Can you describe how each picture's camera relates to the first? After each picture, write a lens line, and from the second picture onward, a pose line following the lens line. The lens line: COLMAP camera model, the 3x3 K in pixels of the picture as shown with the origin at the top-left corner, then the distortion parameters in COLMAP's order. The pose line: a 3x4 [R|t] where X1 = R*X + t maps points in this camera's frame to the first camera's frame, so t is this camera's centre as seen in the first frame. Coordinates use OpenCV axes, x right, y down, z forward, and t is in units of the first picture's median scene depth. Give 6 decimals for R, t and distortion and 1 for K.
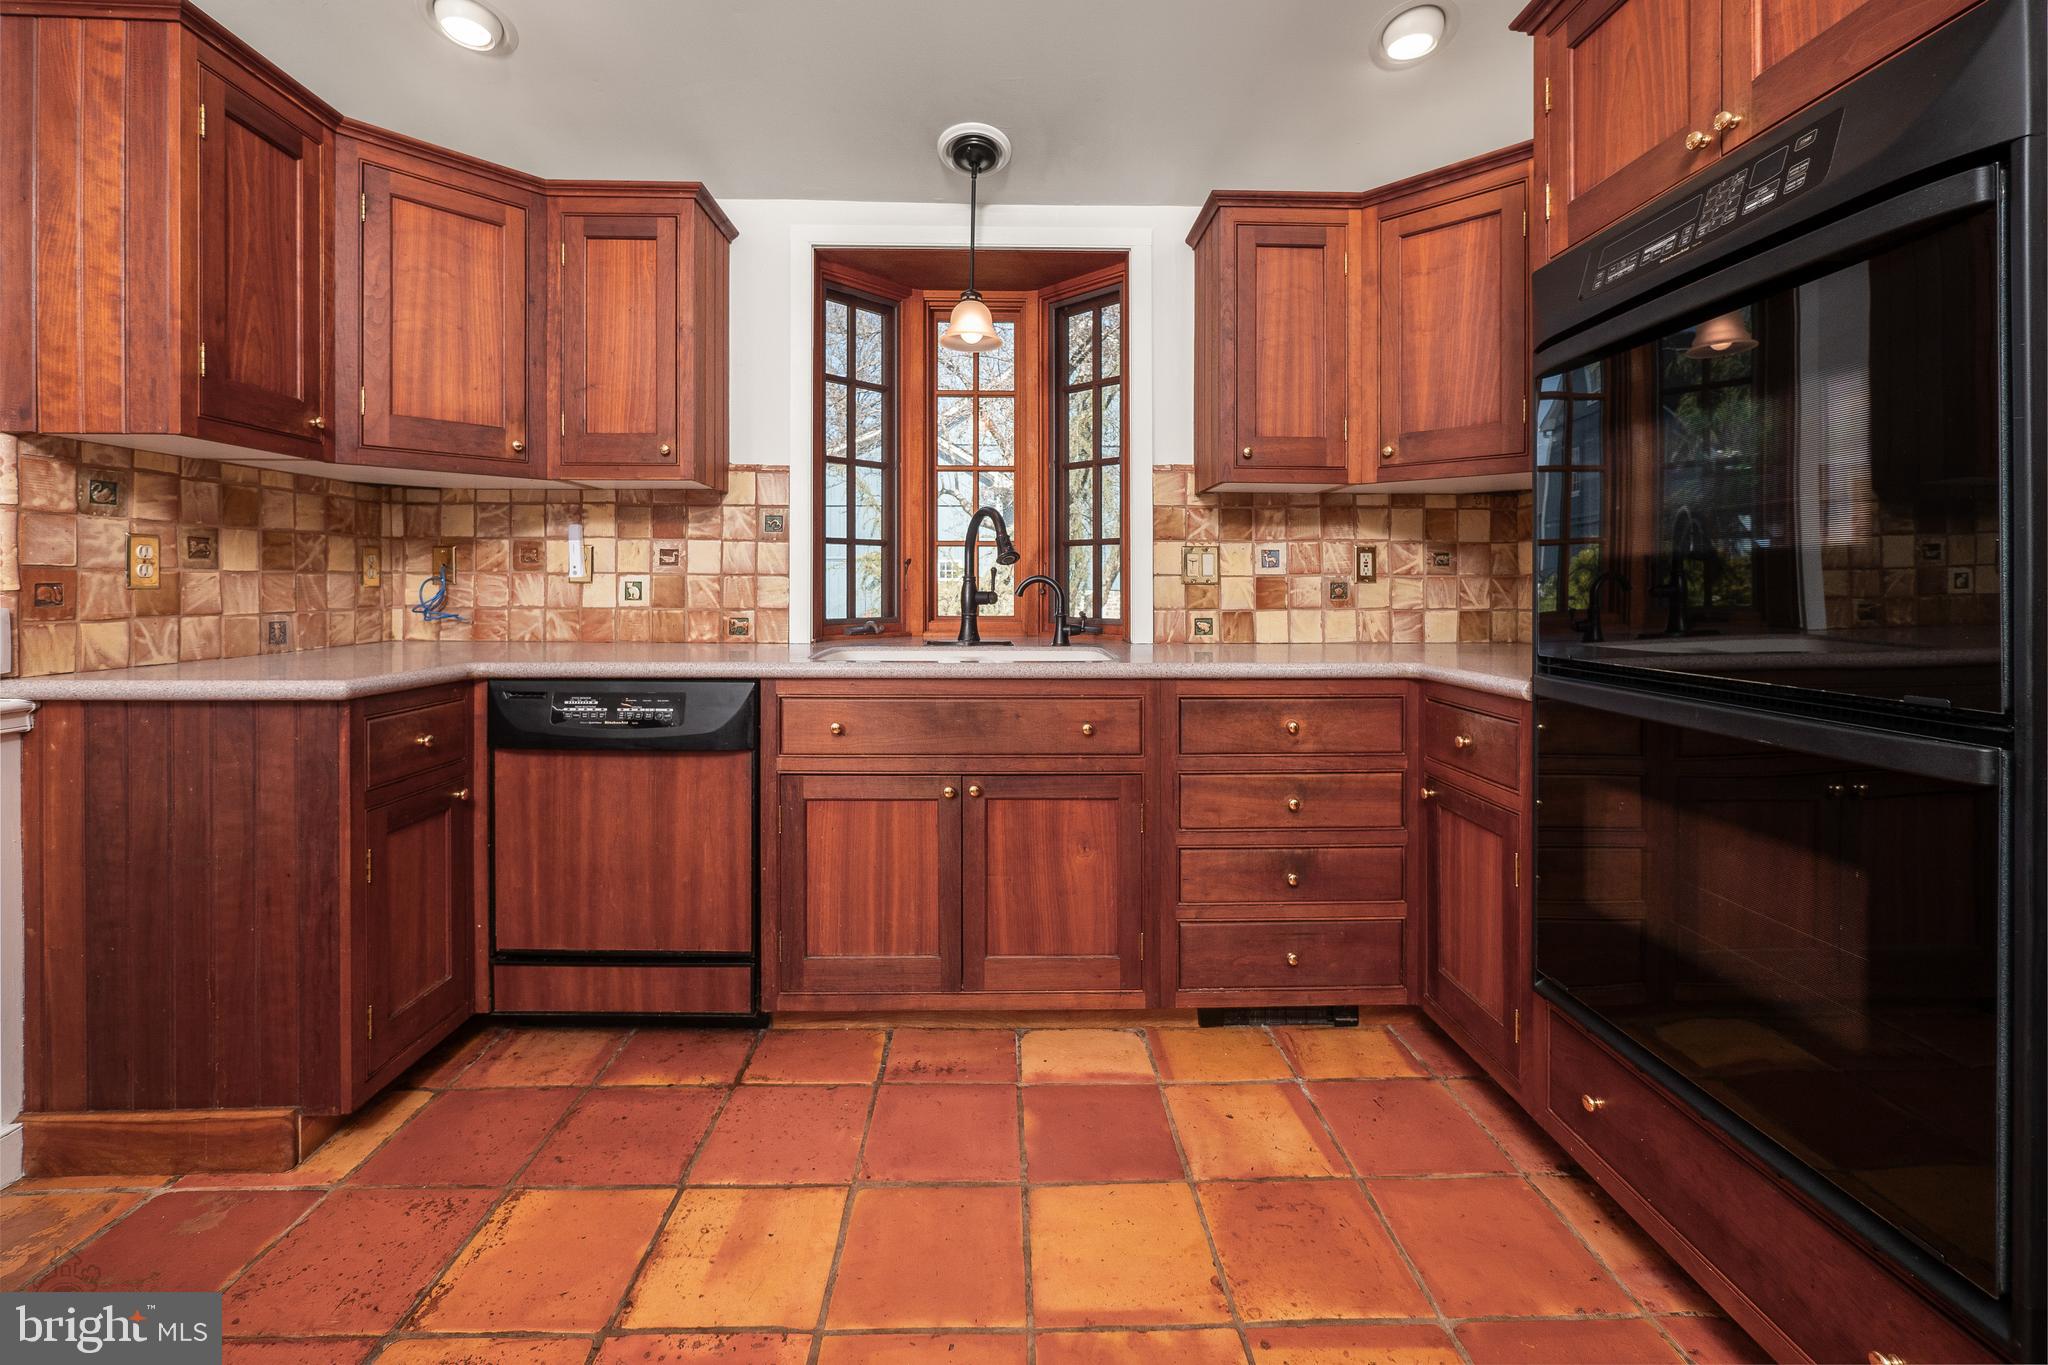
lens RADIAL K [[877.4, 0, 997.1], [0, 877.4, 578.9], [0, 0, 1]] dist [-0.003081, -0.000075]
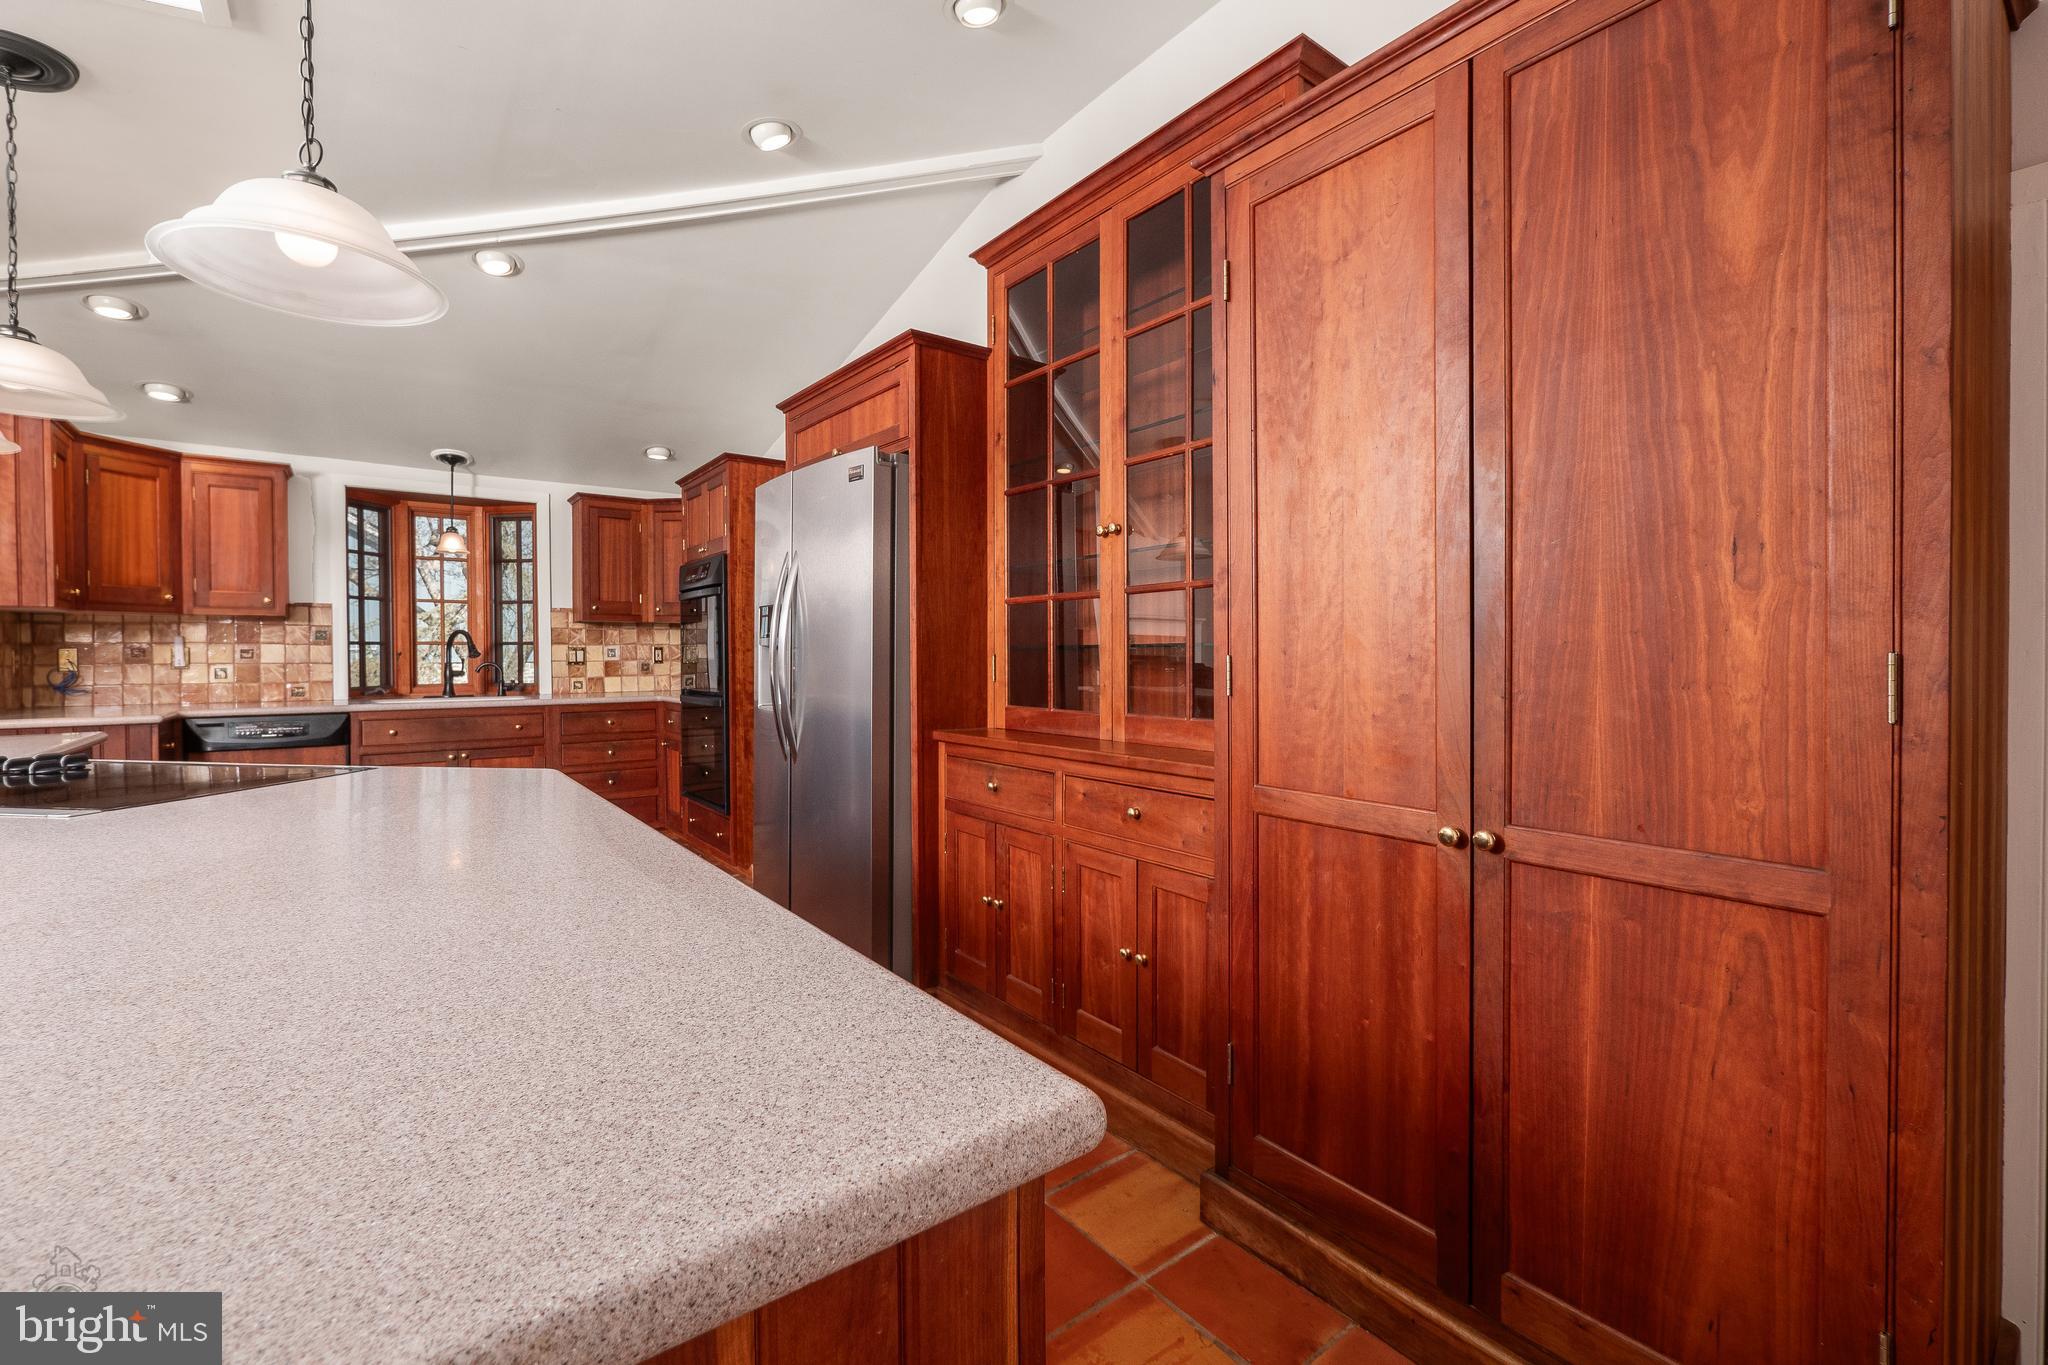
lens RADIAL K [[887.0, 0, 1005.8], [0, 887.0, 663.6], [0, 0, 1]] dist [-0.002484, 0.000054]
pose [[0.811788, -0.012962, 0.583809, -0.175195], [0.002411, 0.999819, 0.018846, -0.035998], [-0.583948, -0.013892, 0.811672, -1.345021]]
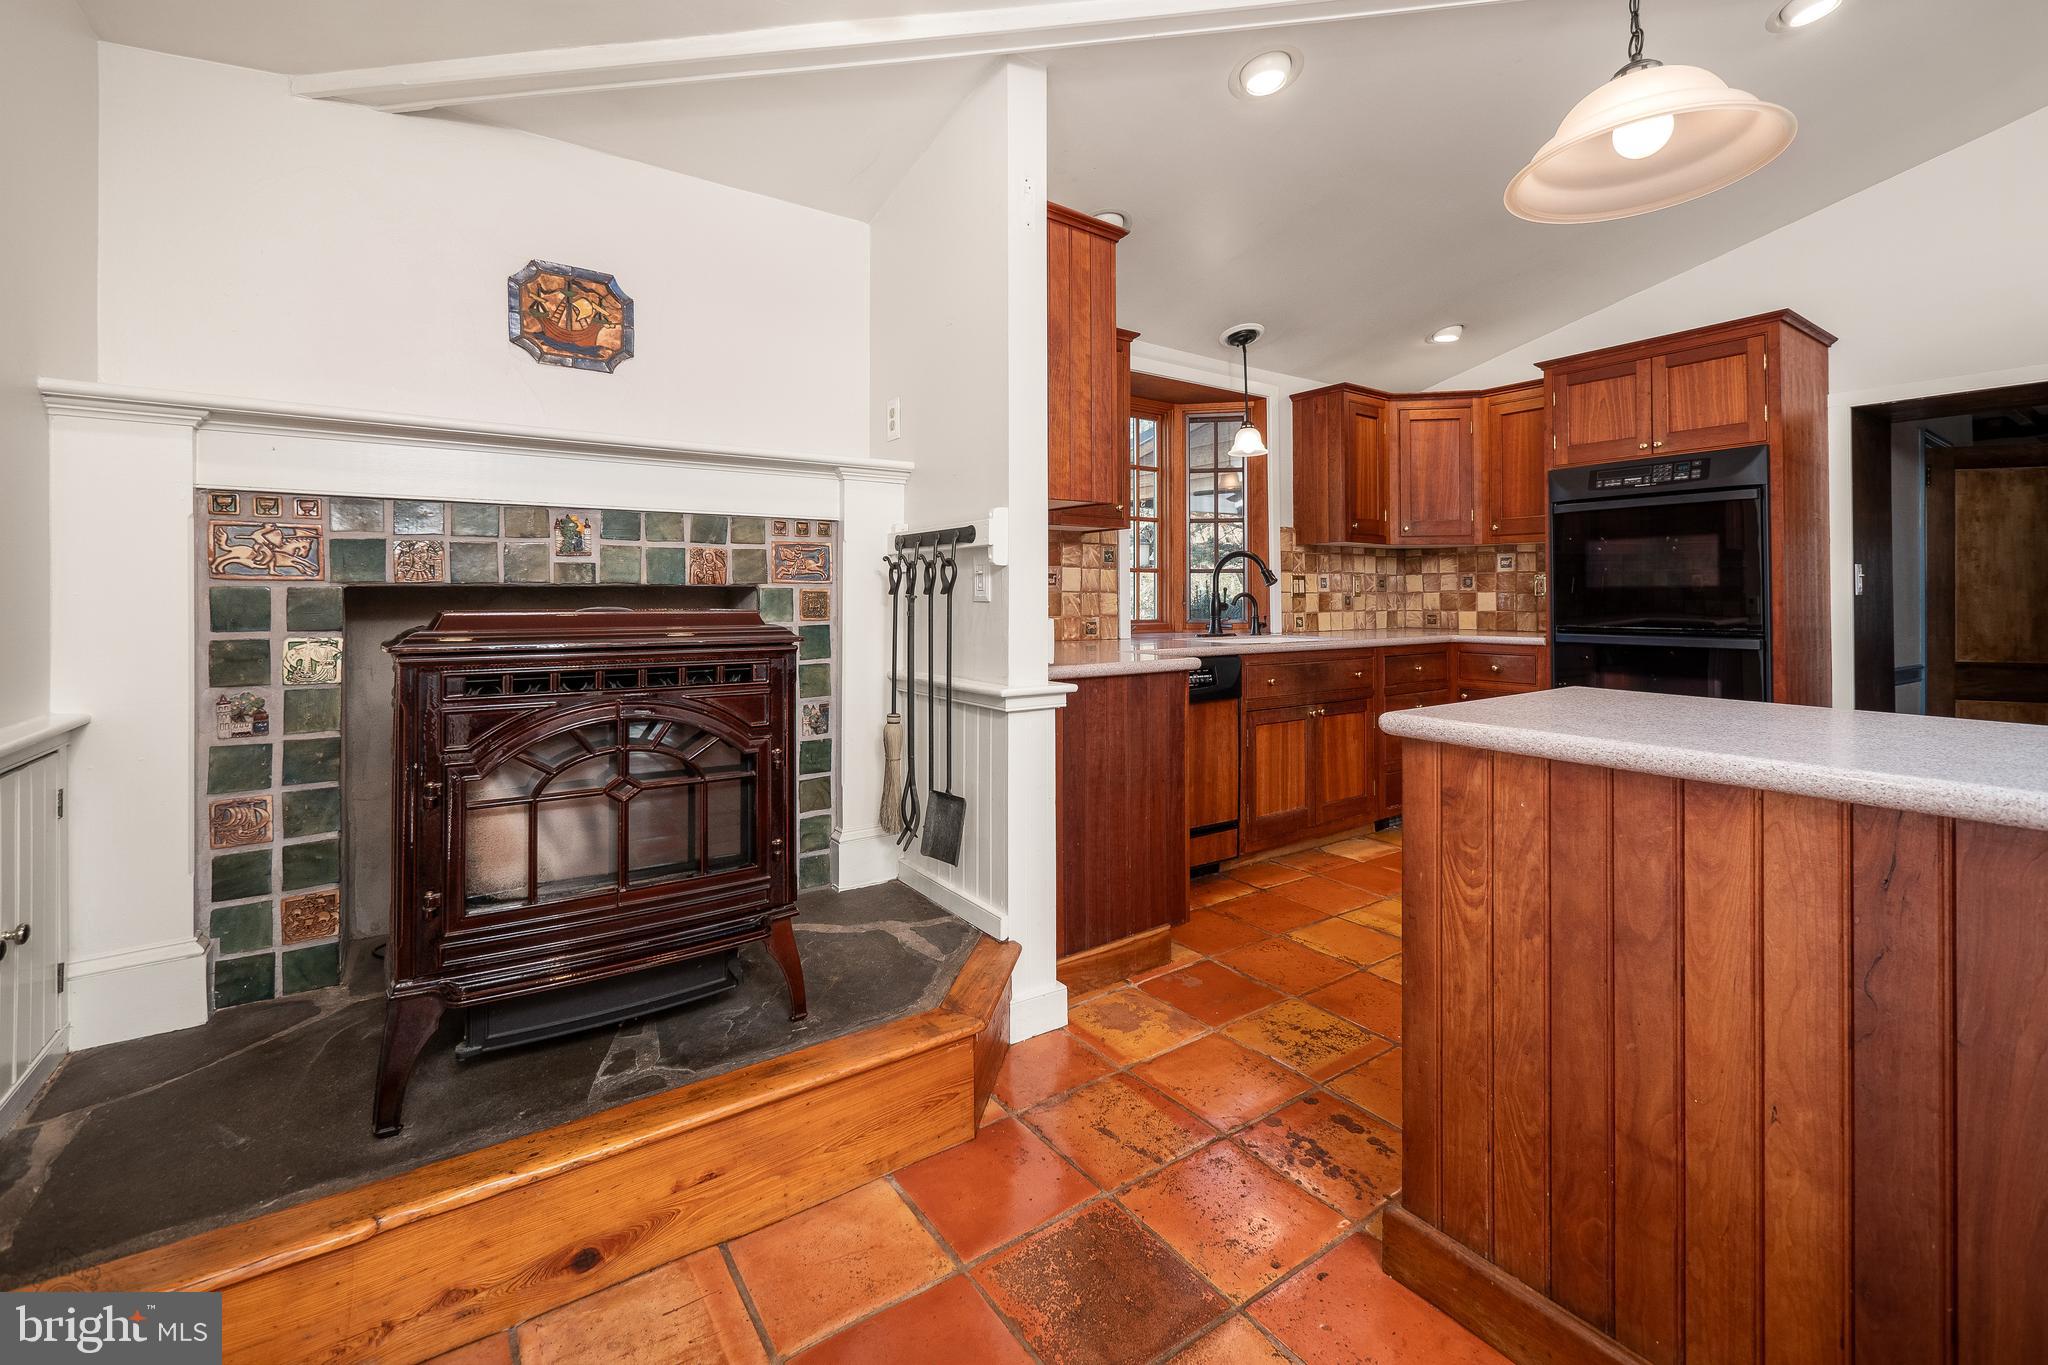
lens RADIAL K [[872.2, 0, 1037.8], [0, 872.2, 584.7], [0, 0, 1]] dist [-0.007649, -0.000057]
pose [[0.825129, 0.005557, 0.564917, -1.168087], [-0.001255, 0.999967, -0.008003, -0.004930], [-0.564943, 0.005895, 0.825109, -0.117835]]
